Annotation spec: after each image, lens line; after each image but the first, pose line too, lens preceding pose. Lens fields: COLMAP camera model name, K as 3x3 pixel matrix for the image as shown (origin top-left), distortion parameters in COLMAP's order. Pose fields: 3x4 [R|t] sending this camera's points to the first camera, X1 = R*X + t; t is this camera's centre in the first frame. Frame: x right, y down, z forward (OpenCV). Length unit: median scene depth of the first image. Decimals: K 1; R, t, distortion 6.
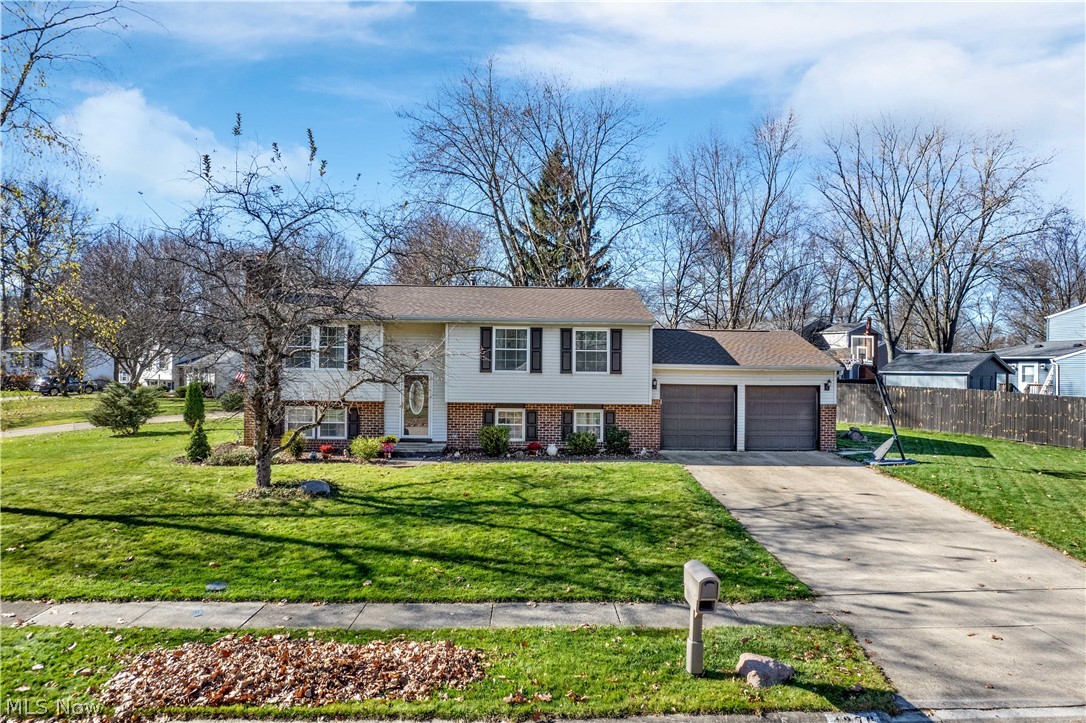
lens RADIAL K [[688.2, 0, 543.0], [0, 688.2, 361.5], [0, 0, 1]] dist [0.000009, 0.003455]
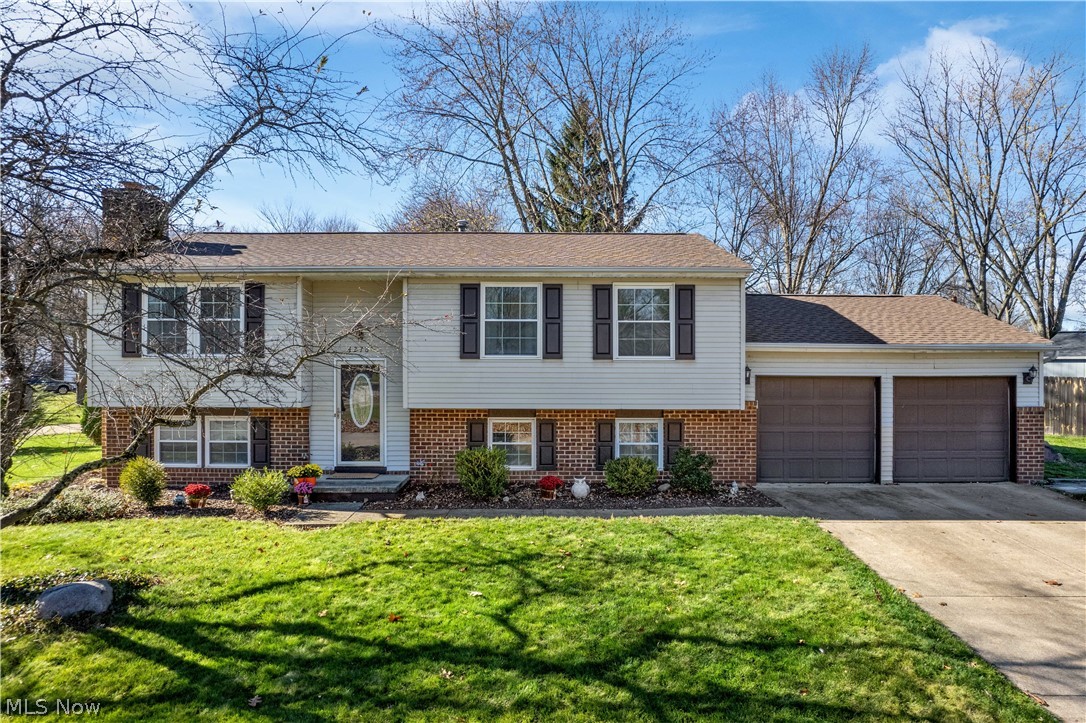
lens RADIAL K [[688.2, 0, 543.0], [0, 688.2, 361.5], [0, 0, 1]] dist [0.000009, 0.003455]
pose [[0.999261, -0.009106, -0.037346, 0.003879], [0.009311, 0.999943, 0.005317, 0.015193], [0.037296, -0.005661, 0.999288, 0.387188]]
